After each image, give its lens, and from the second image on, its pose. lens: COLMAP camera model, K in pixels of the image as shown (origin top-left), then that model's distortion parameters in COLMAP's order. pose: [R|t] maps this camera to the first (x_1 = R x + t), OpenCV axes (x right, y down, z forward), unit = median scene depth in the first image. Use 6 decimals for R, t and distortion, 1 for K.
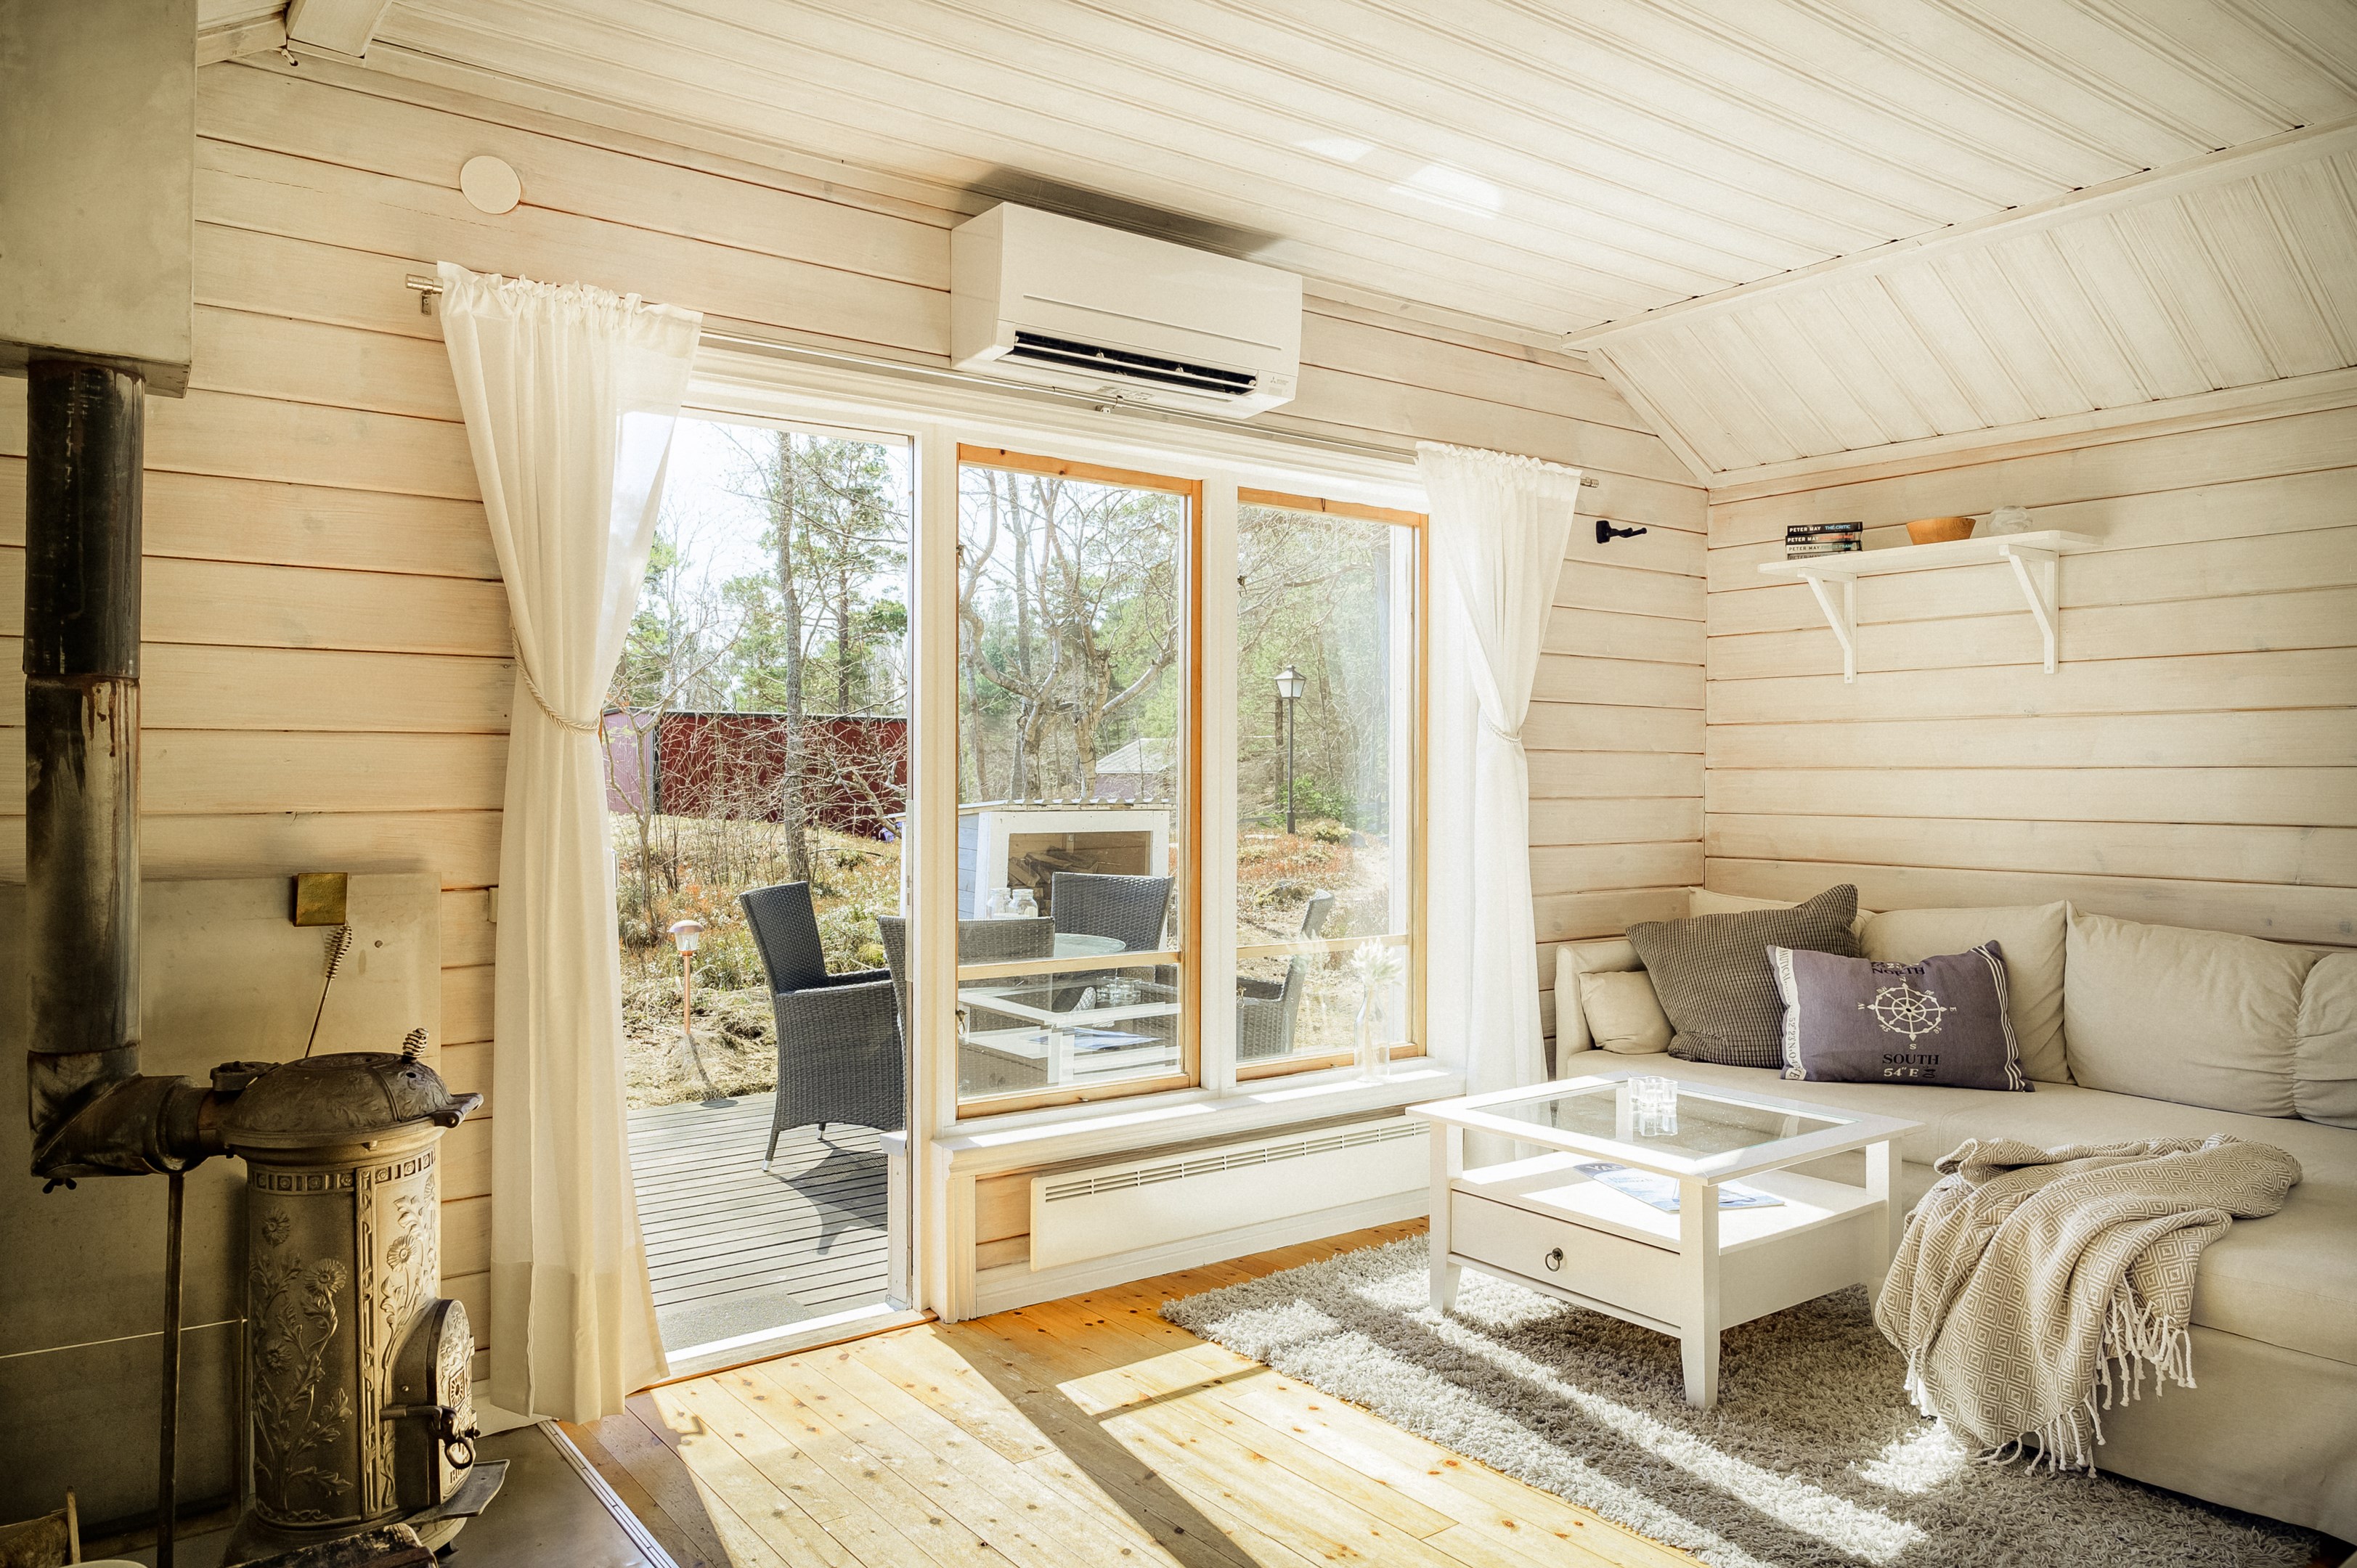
lens RADIAL K [[1582.2, 0, 1179.6], [0, 1582.2, 776.7], [0, 0, 1]] dist [0.011001, -0.013944]
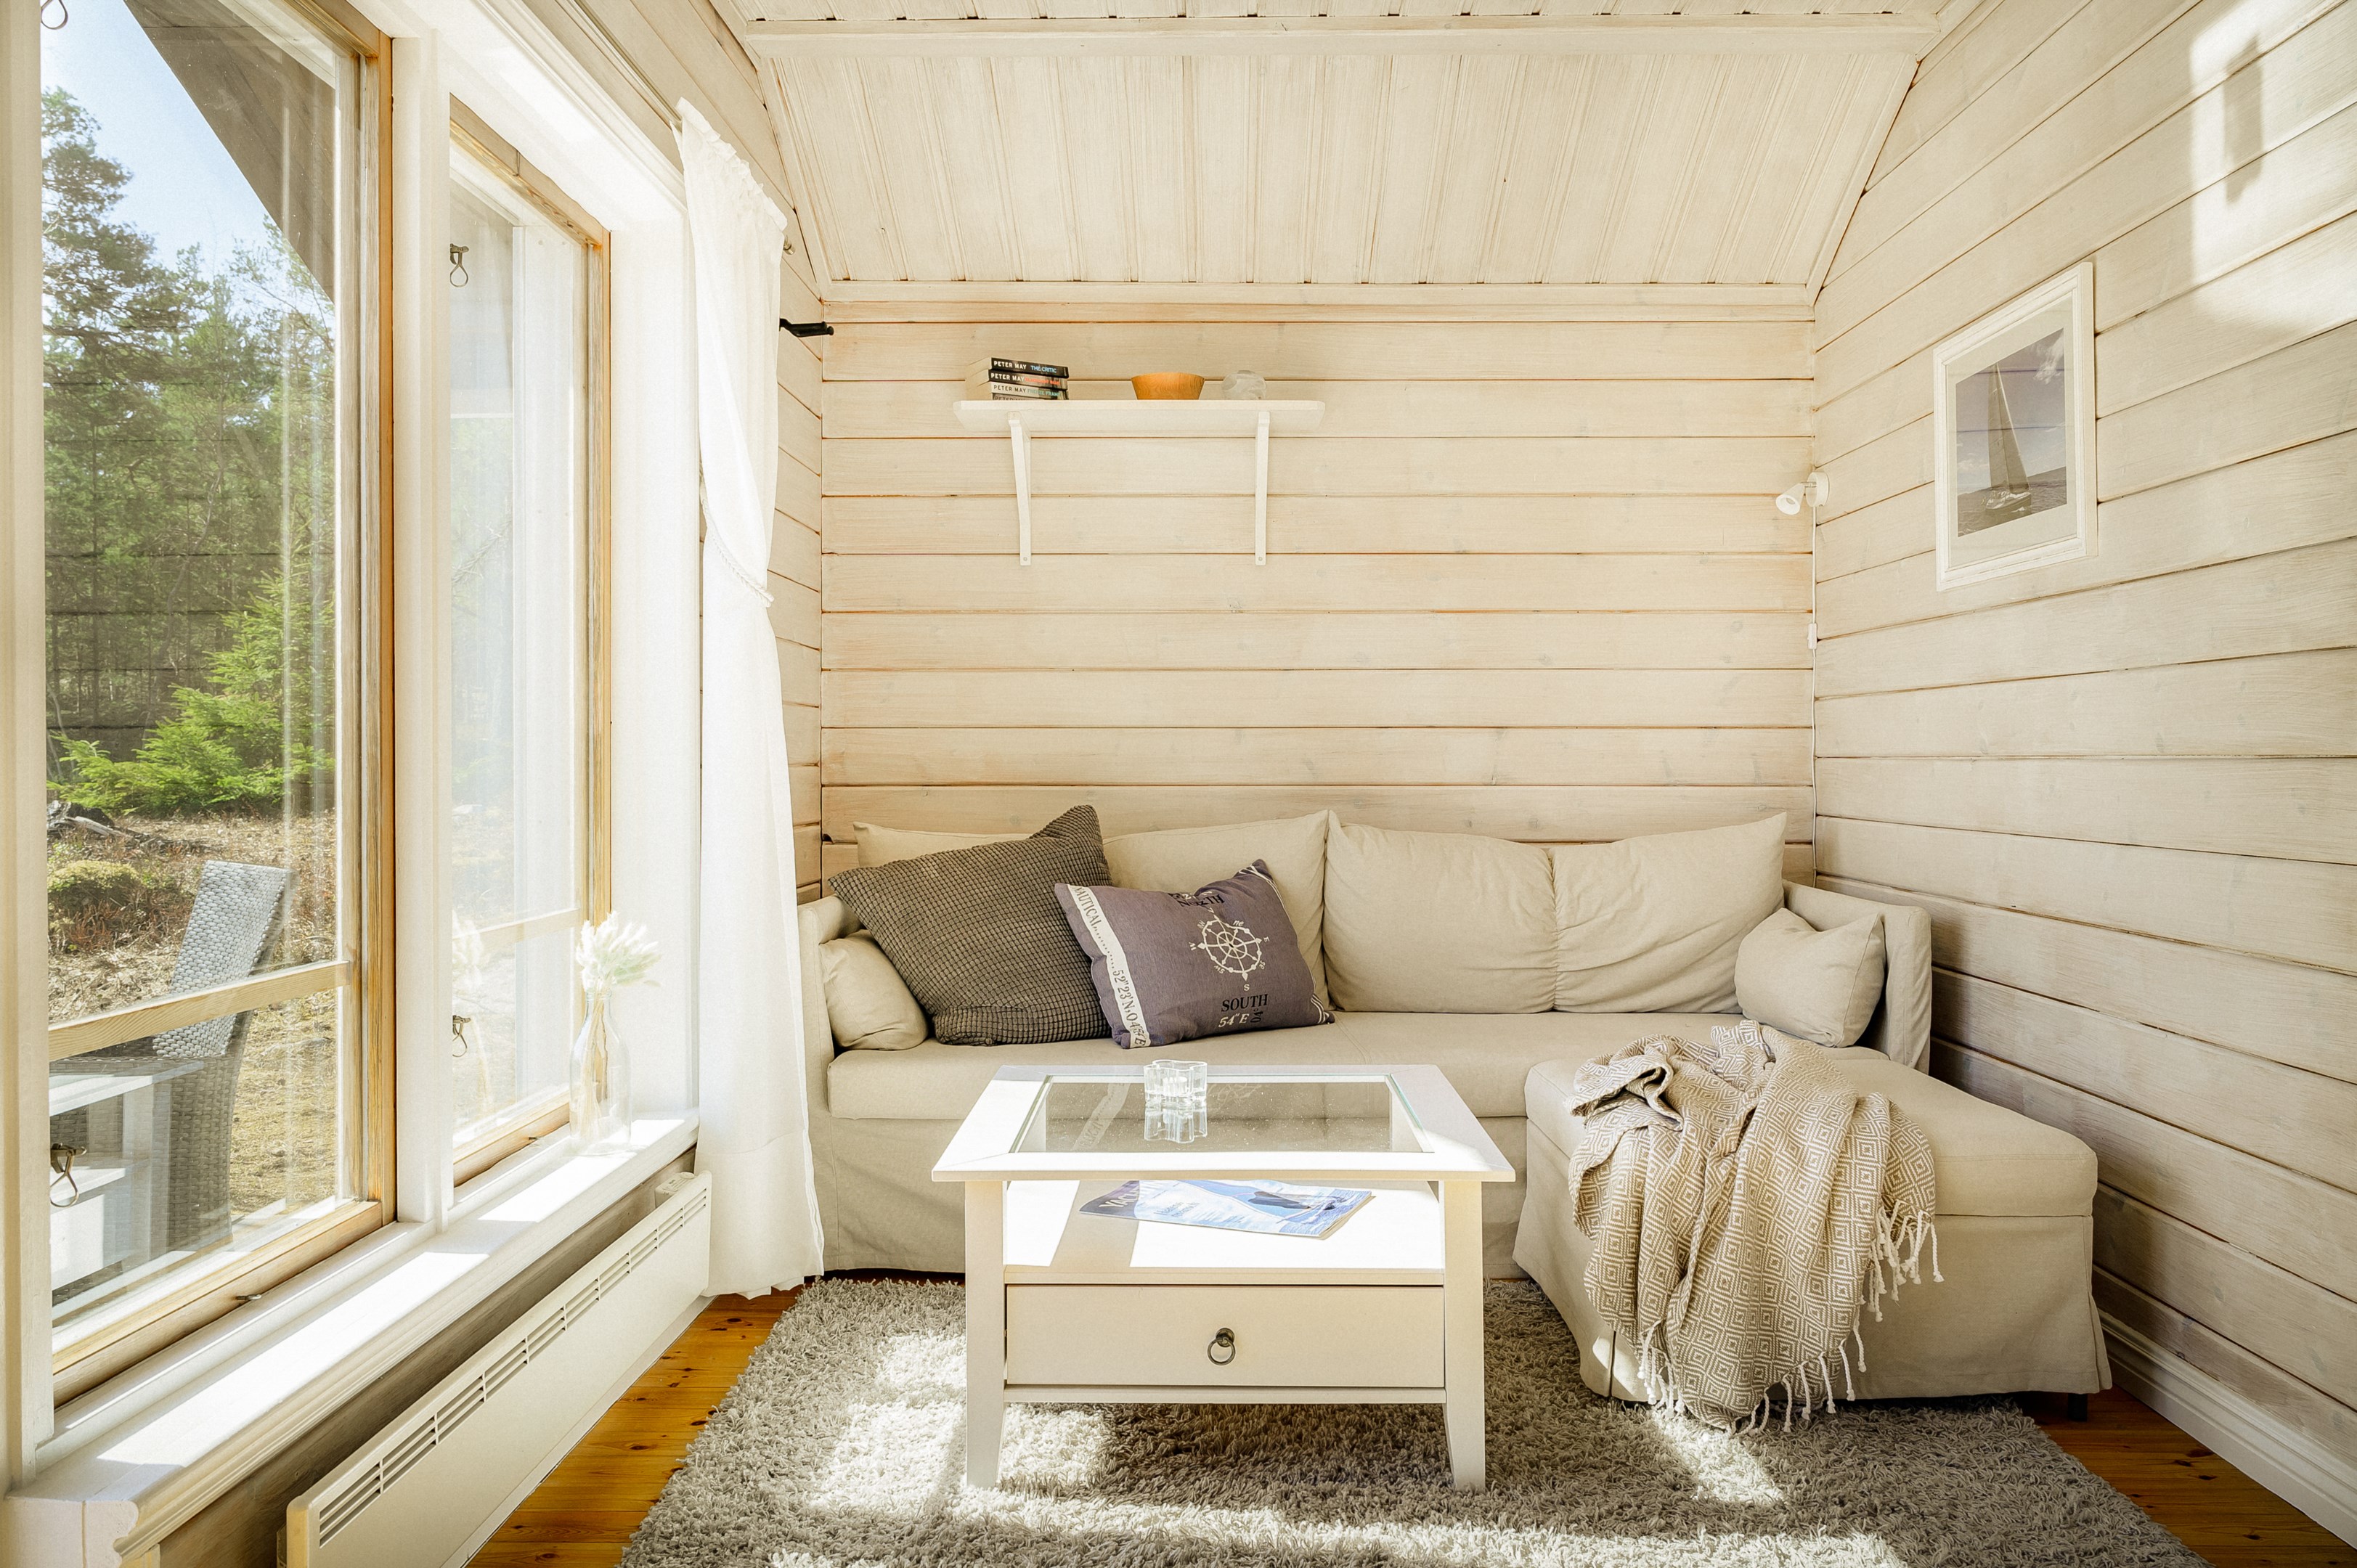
lens RADIAL K [[1712.9, 0, 1188.4], [0, 1712.9, 773.3], [0, 0, 1]] dist [-0.011149, -0.002013]
pose [[0.609370, -0.010868, 0.792812, -0.303268], [0.001496, 0.999920, 0.012558, 0.049729], [-0.792885, -0.006467, 0.609337, 0.518479]]
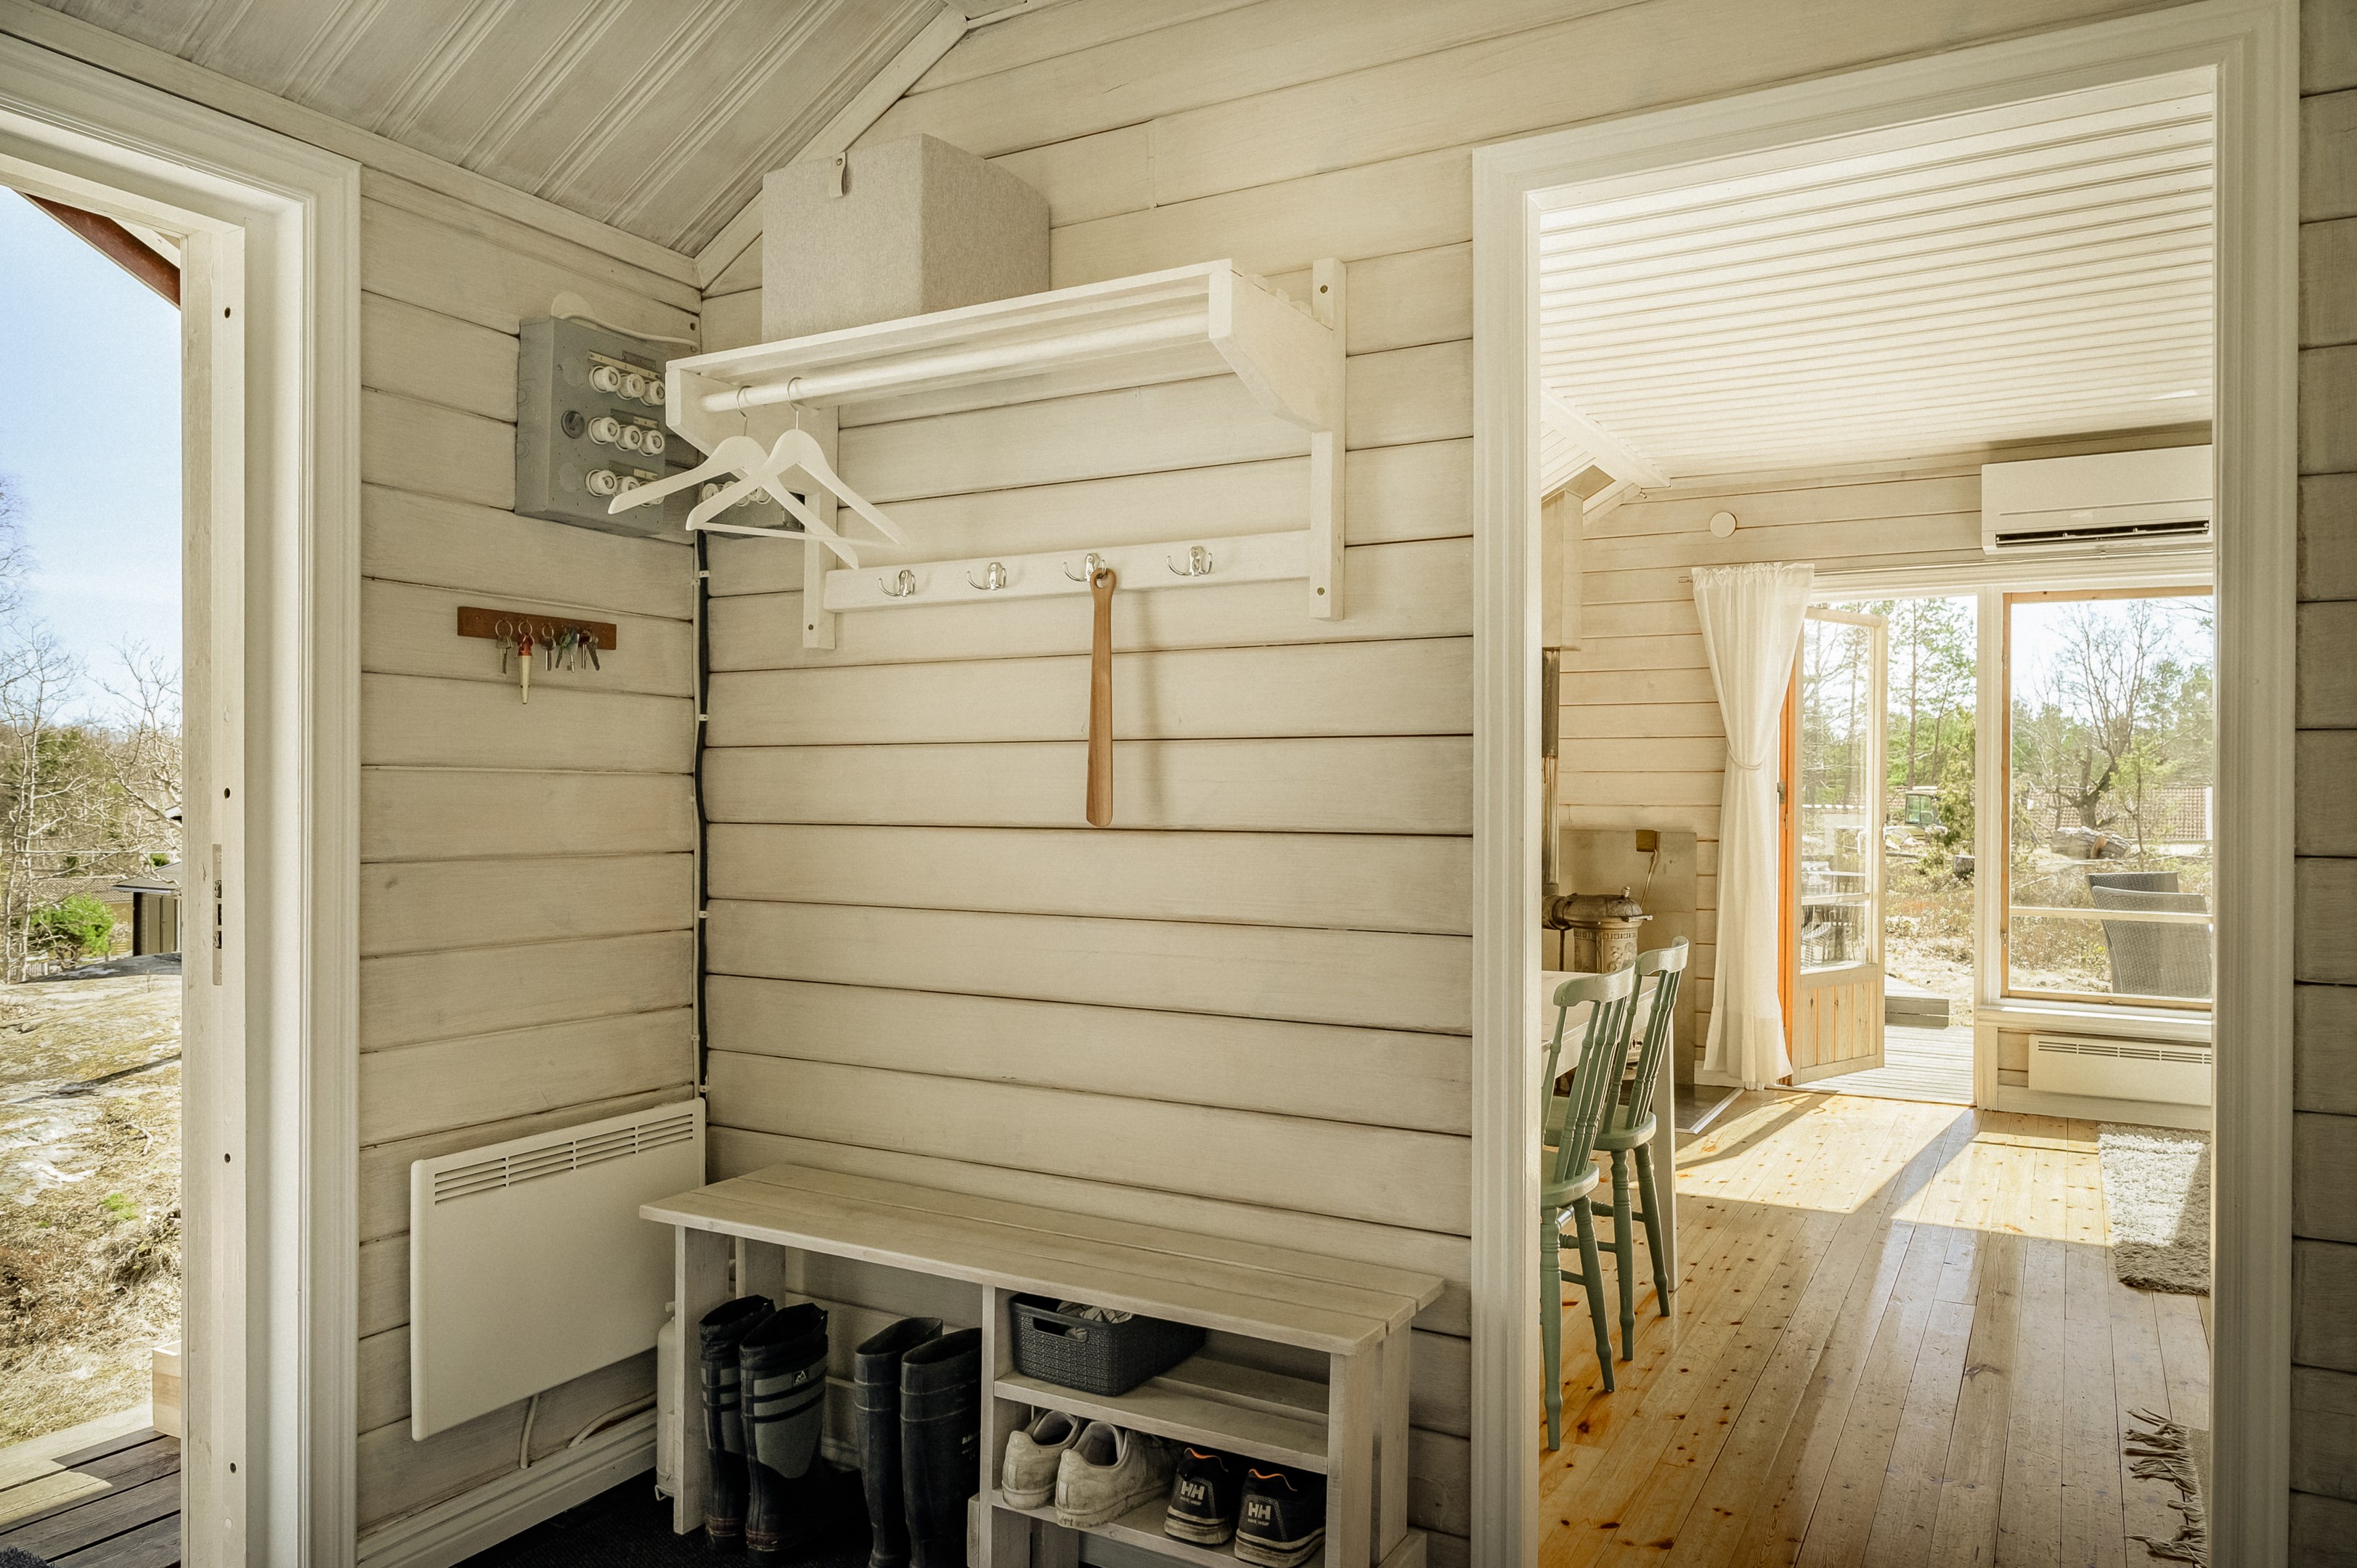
lens RADIAL K [[1582.2, 0, 1199.2], [0, 1582.2, 775.7], [0, 0, 1]] dist [0.011001, -0.013944]
pose [[0.411922, -0.002082, -0.911217, 1.046542], [-0.006308, 0.999967, -0.005136, -0.003696], [0.911197, 0.007864, 0.411895, -0.473475]]
